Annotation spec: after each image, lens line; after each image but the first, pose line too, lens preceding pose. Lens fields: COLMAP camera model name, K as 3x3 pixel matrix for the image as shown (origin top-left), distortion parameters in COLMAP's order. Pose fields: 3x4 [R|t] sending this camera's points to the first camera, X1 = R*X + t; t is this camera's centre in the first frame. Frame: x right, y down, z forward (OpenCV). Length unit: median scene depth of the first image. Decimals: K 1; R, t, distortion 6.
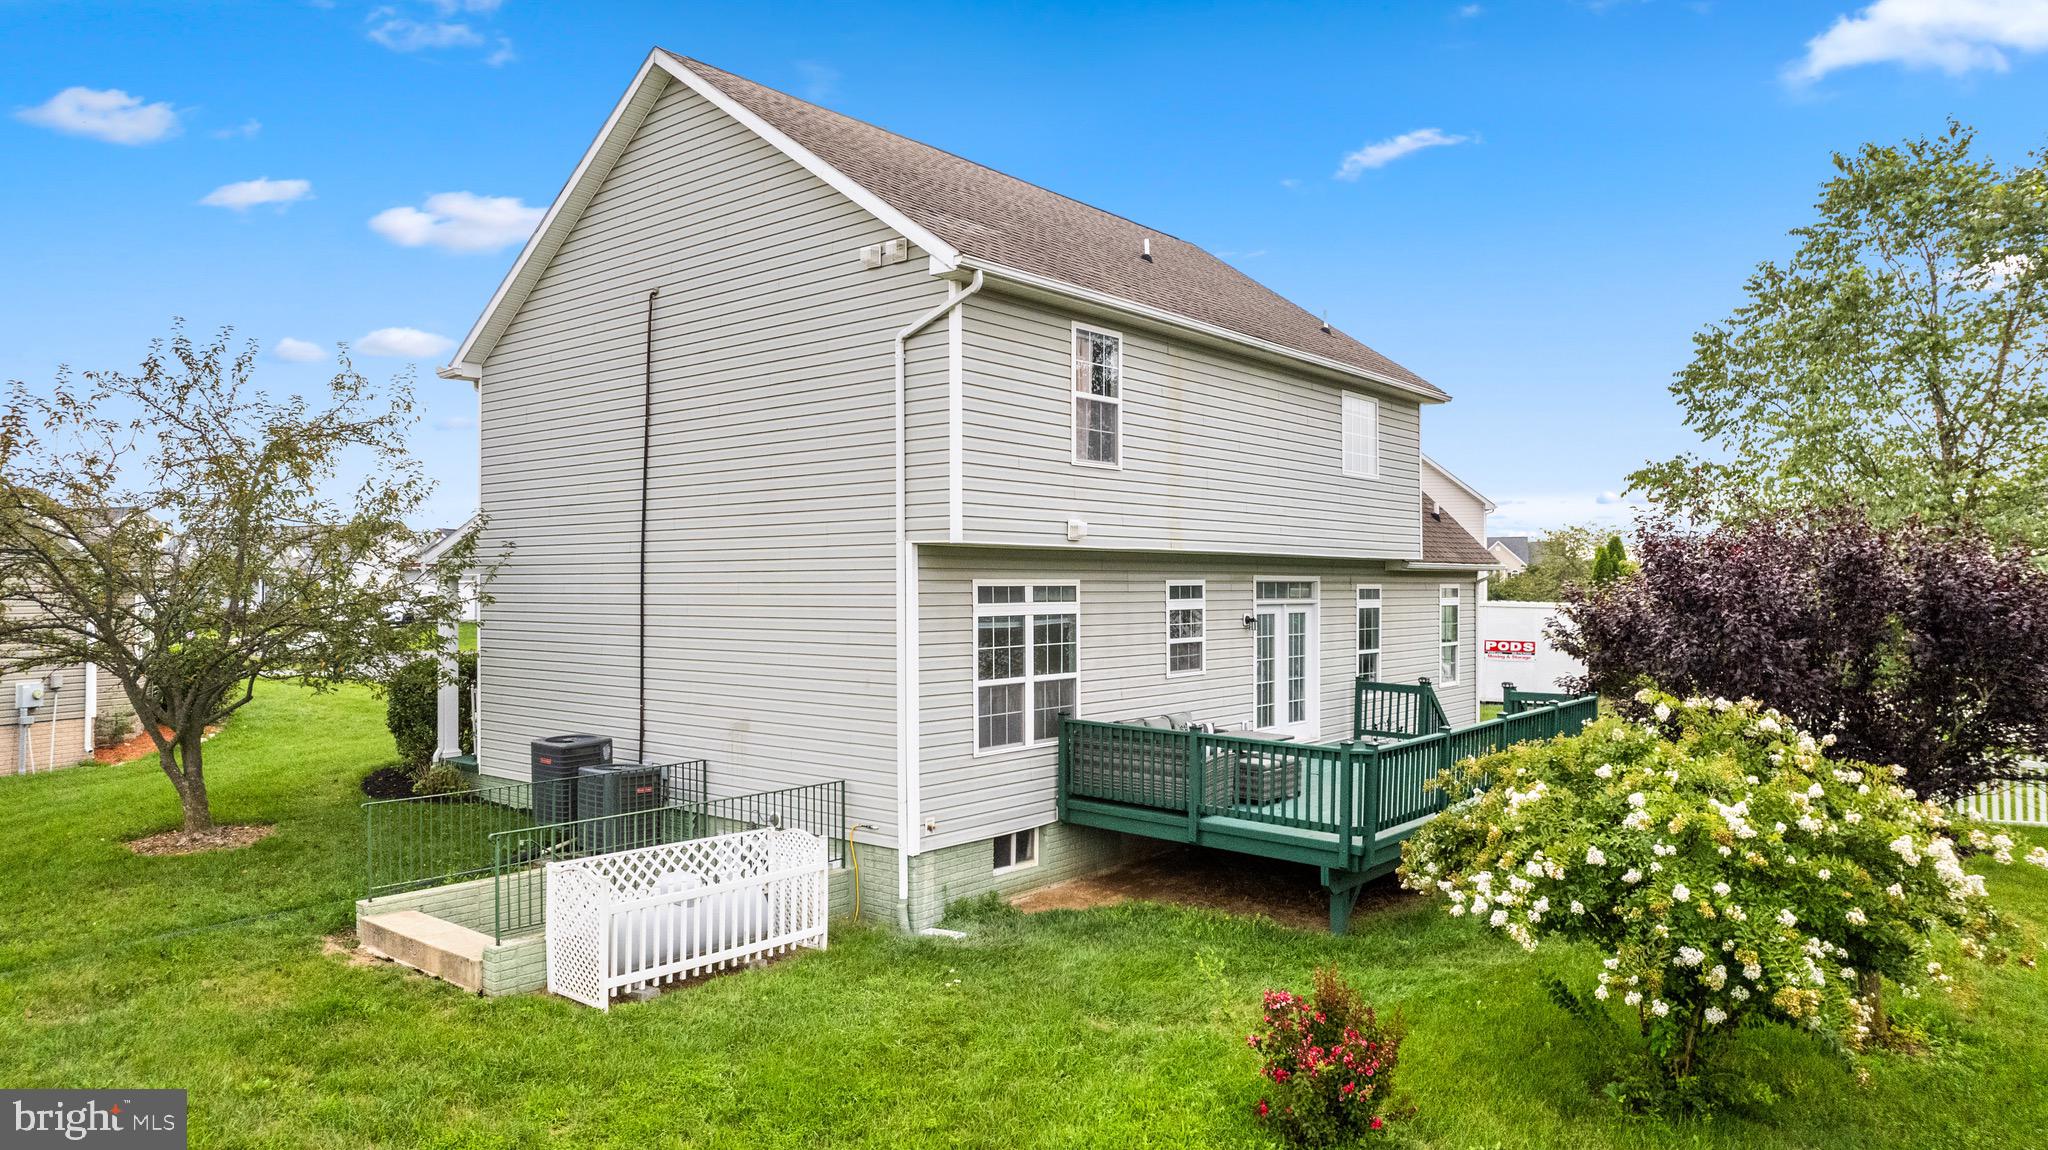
lens RADIAL K [[1359.0, 0, 1024.0], [0, 1359.0, 575.0], [0, 0, 1]] dist [-0.101717, 0.092160]
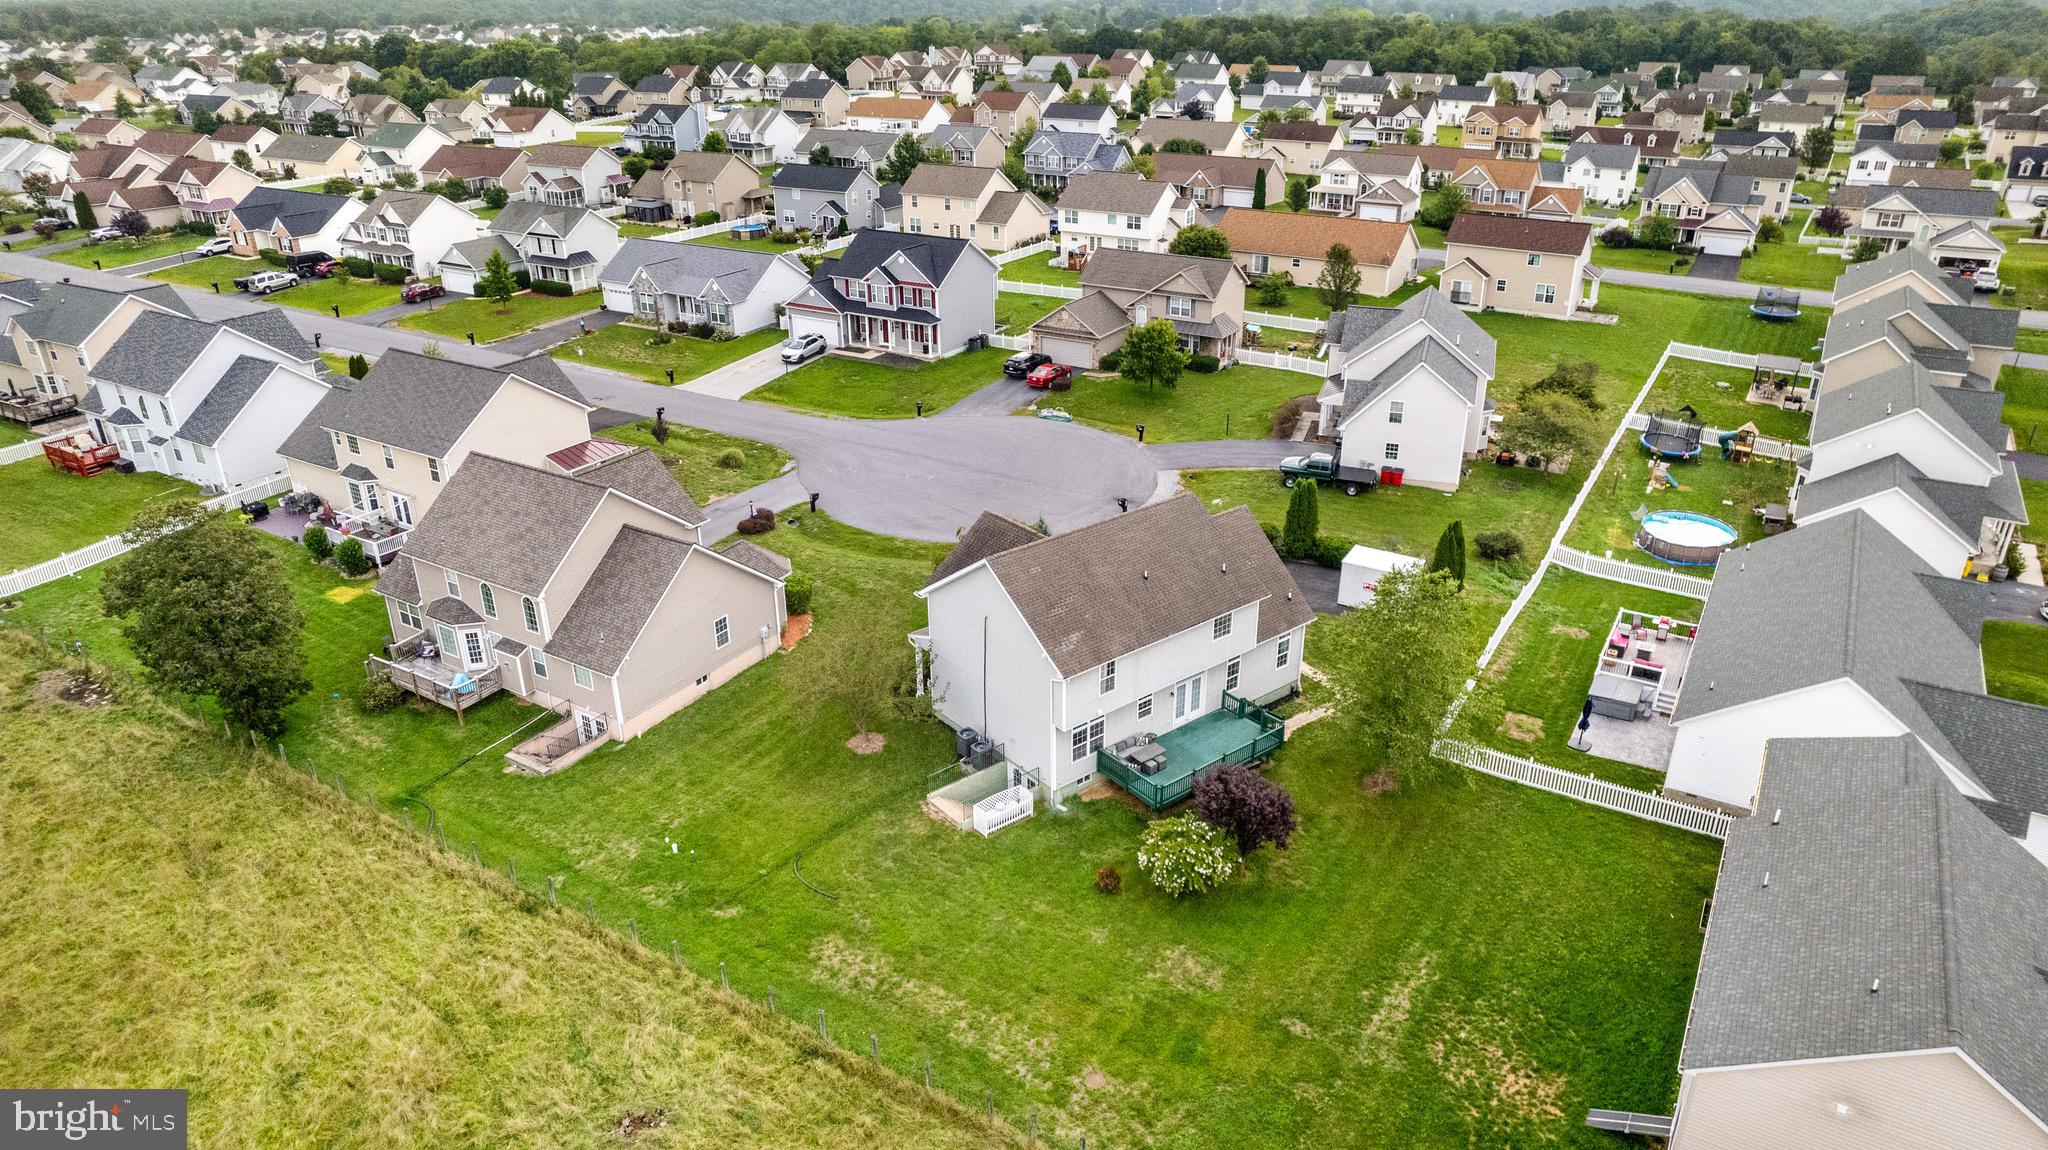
lens RADIAL K [[1359.0, 0, 1024.0], [0, 1359.0, 575.0], [0, 0, 1]] dist [-0.101717, 0.092160]
pose [[0.977294, 0.079166, -0.196543, 0.519191], [0.015670, 0.898037, 0.439641, -1.944663], [0.211307, -0.432739, 0.876405, -2.081226]]
